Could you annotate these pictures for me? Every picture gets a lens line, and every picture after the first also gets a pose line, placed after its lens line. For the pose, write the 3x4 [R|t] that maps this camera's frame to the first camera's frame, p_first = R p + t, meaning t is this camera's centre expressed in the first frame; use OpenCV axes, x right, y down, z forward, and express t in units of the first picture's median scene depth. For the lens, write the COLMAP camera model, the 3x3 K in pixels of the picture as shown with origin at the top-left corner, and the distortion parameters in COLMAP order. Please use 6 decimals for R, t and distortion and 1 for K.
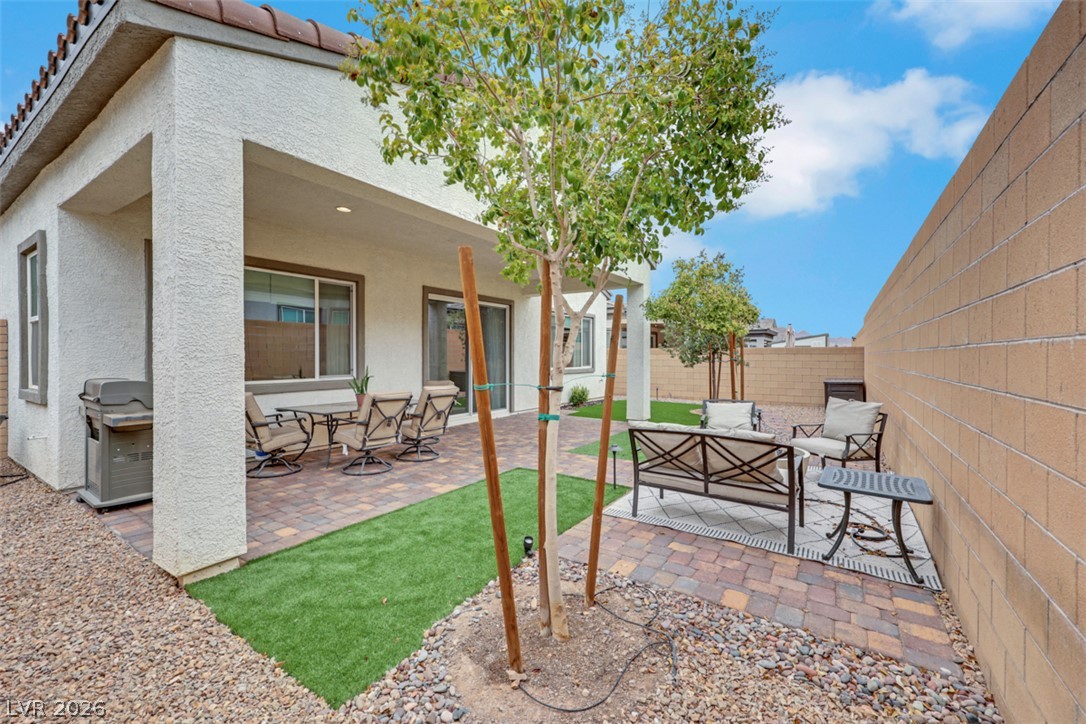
lens RADIAL K [[449.3, 0, 547.4], [0, 449.3, 360.0], [0, 0, 1]] dist [-0.000654, -0.000005]
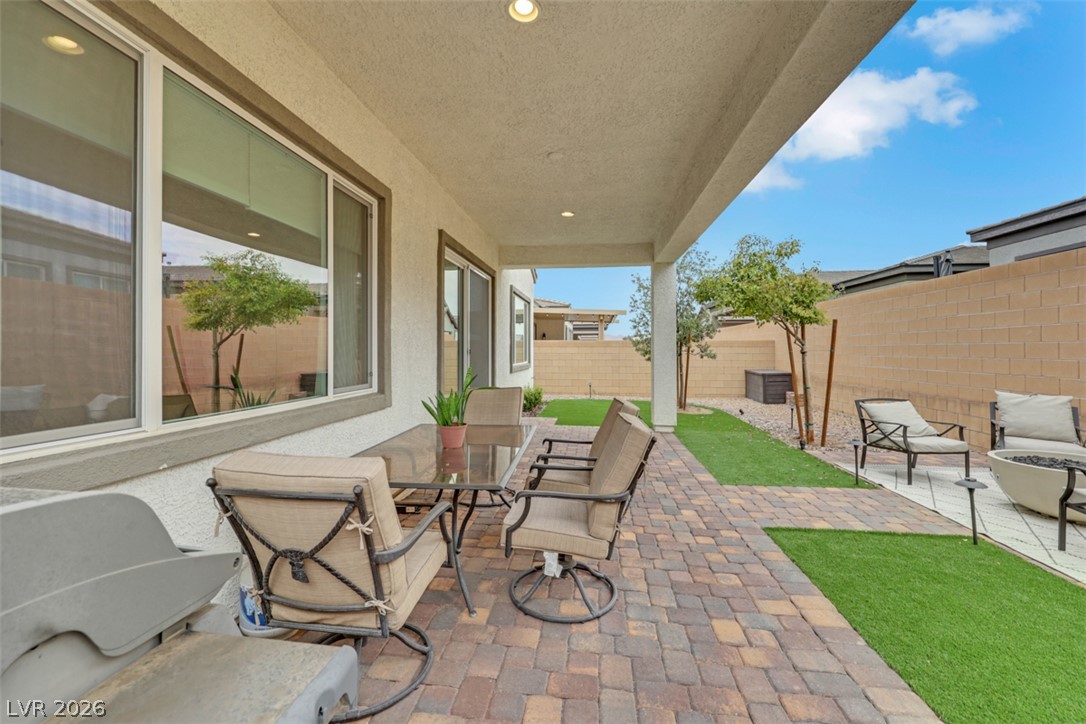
lens RADIAL K [[449.3, 0, 540.2], [0, 449.3, 354.4], [0, 0, 1]] dist [-0.000654, -0.000005]
pose [[0.893279, -0.006161, 0.449460, -0.530431], [0.005881, 0.999981, 0.002019, -0.000664], [-0.449464, 0.000840, 0.893298, 0.508566]]
